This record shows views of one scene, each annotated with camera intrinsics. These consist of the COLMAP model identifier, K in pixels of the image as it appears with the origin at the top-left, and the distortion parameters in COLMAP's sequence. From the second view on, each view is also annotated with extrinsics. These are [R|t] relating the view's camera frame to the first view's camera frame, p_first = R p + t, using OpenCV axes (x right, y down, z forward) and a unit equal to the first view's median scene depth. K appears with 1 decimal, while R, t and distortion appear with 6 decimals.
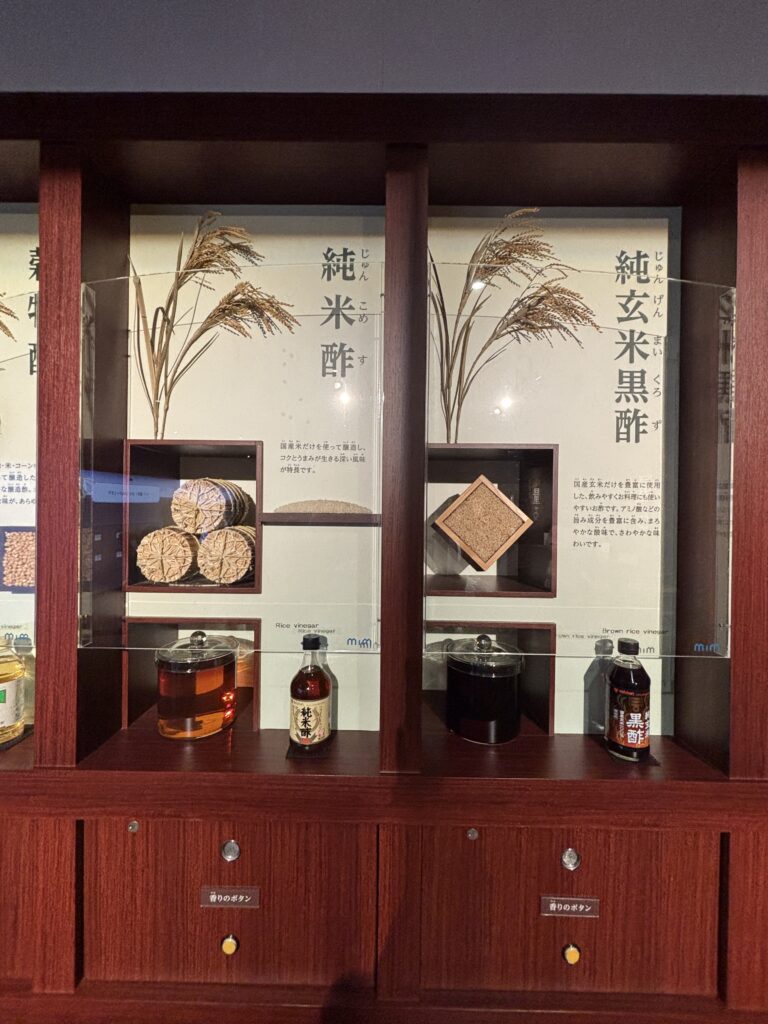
lens RADIAL K [[431.5, 0, 384.0], [0, 431.5, 512.0], [0, 0, 1]] dist [0.022971, -0.011348]
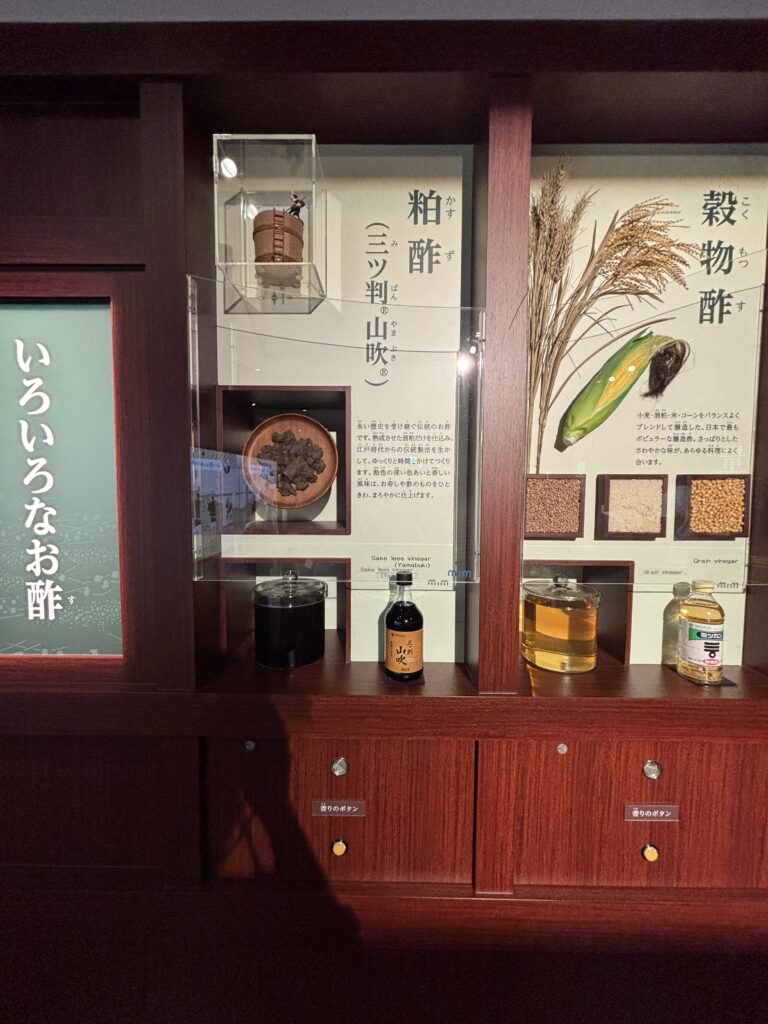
lens RADIAL K [[417.4, 0, 383.0], [0, 417.4, 483.4], [0, 0, 1]] dist [0.000212, 0.000009]
pose [[0.999964, -0.002413, 0.008165, -0.248714], [0.001860, 0.997749, 0.067033, -0.002422], [-0.008308, -0.067016, 0.997717, 0.004521]]
